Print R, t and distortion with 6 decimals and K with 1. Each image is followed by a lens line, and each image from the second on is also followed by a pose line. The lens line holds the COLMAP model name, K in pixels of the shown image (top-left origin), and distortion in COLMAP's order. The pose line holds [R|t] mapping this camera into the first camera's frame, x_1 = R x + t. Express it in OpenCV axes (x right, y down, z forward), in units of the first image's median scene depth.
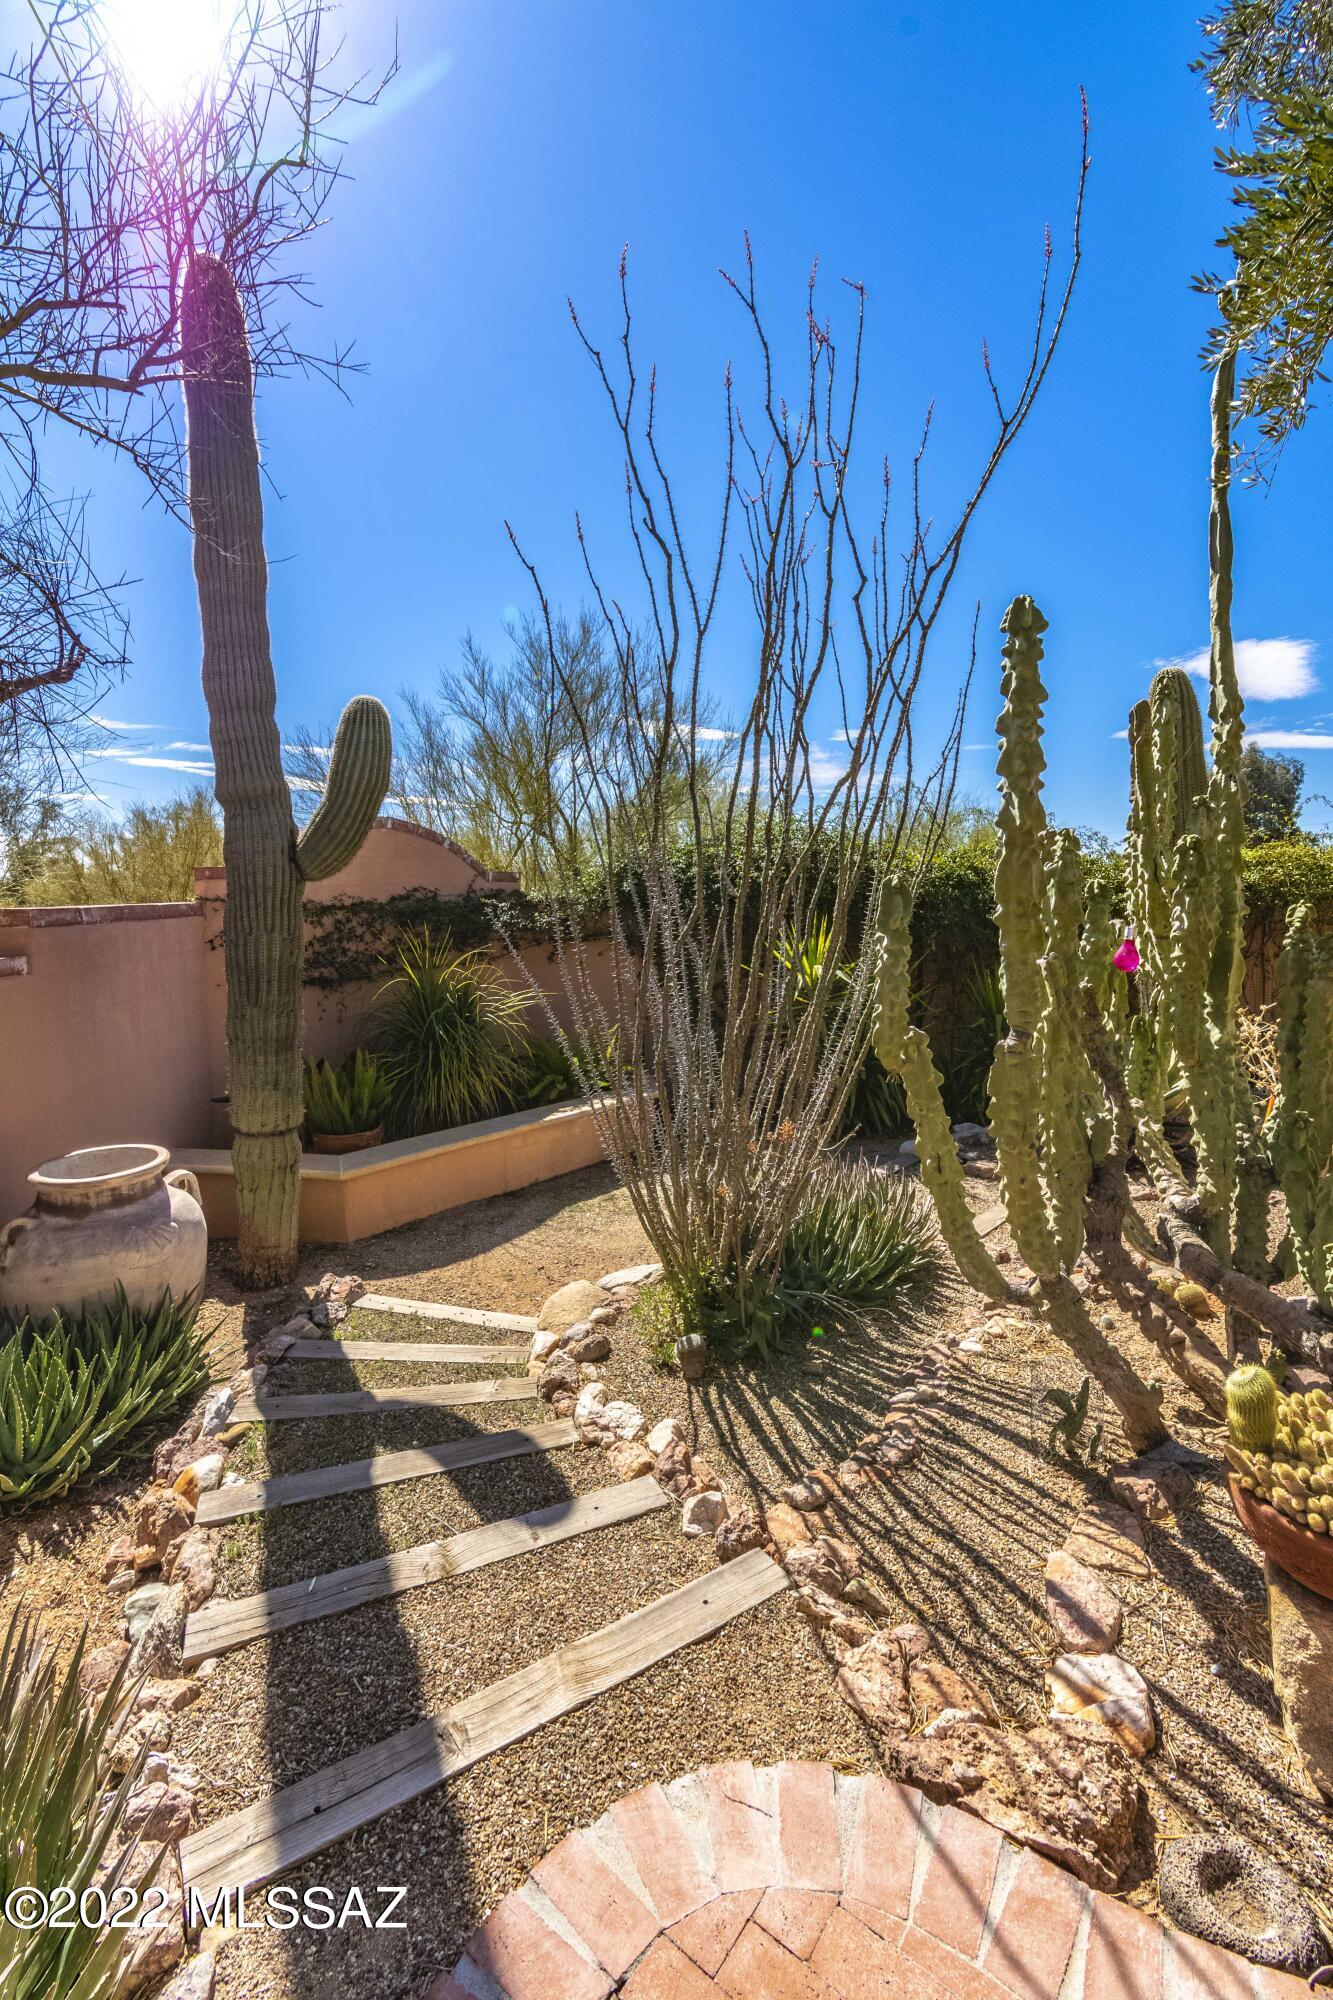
lens RADIAL K [[879.1, 0, 664.9], [0, 879.1, 997.4], [0, 0, 1]] dist [0.000102, 0.000075]
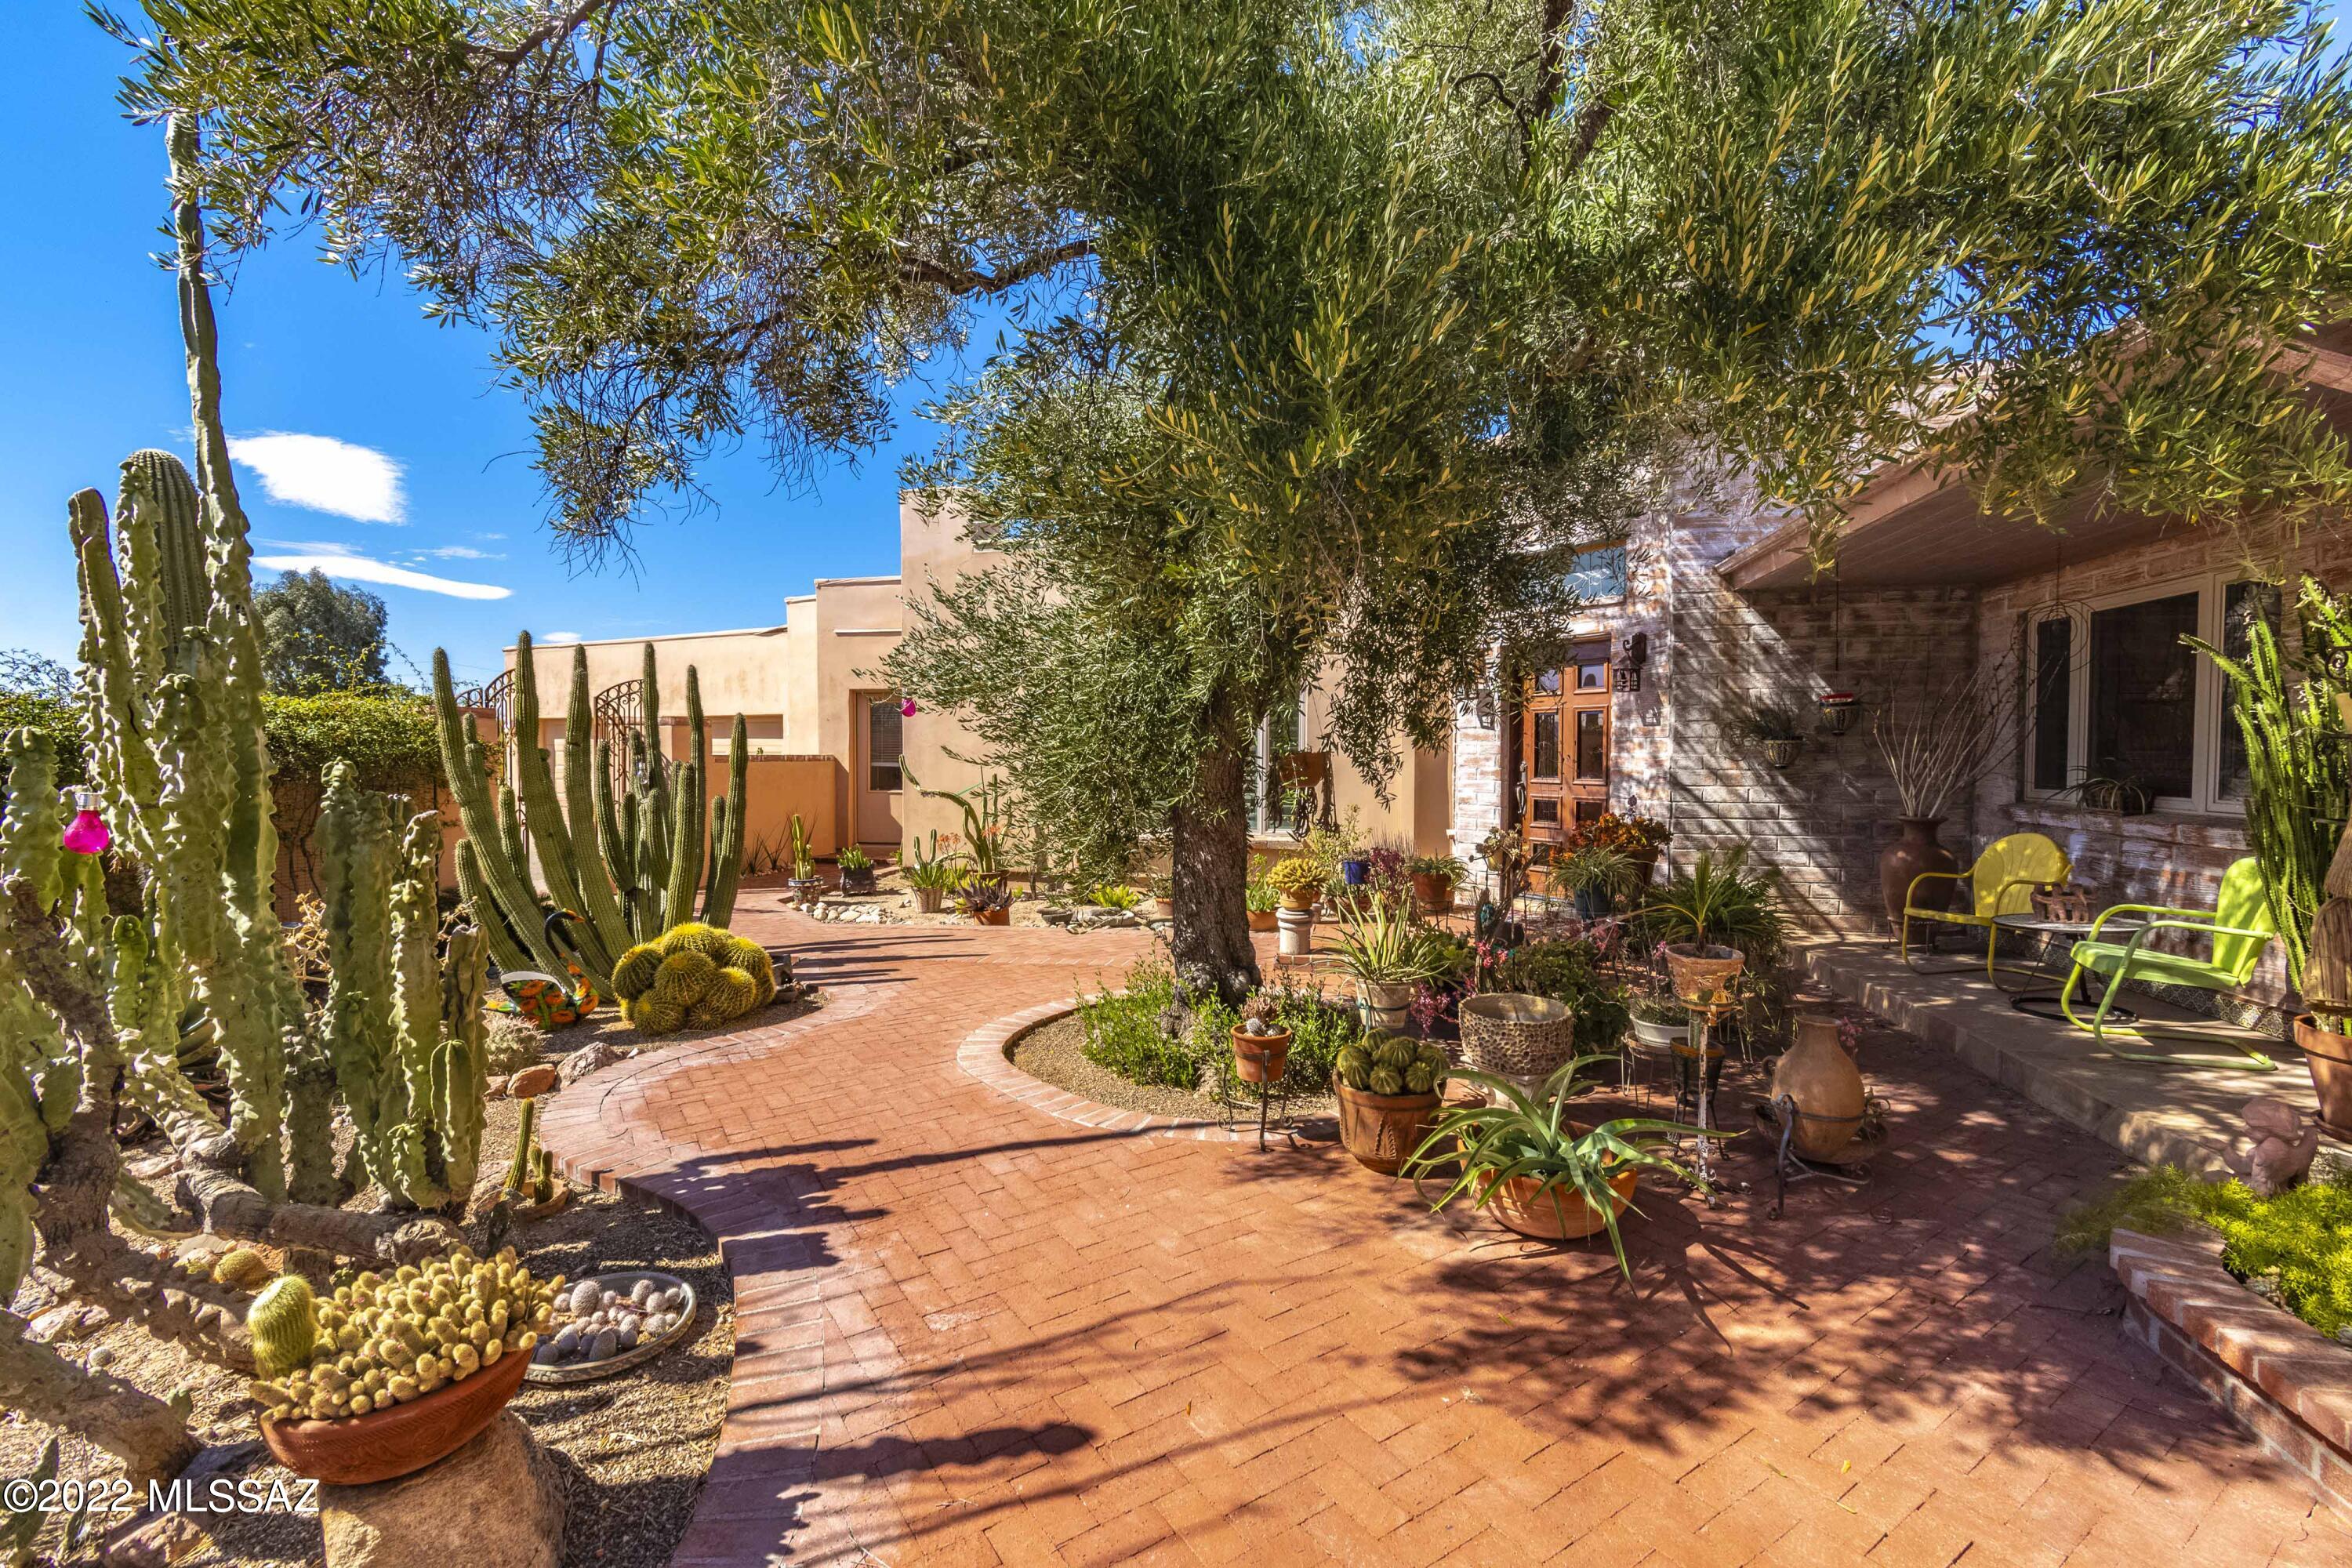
lens RADIAL K [[1033.9, 0, 1171.2], [0, 1033.9, 773.7], [0, 0, 1]] dist [0.000102, 0.000075]
pose [[0.295601, -0.014721, 0.955198, -0.023509], [0.109269, 0.993840, -0.018498, 0.016822], [-0.949042, 0.109842, 0.295388, -0.100572]]
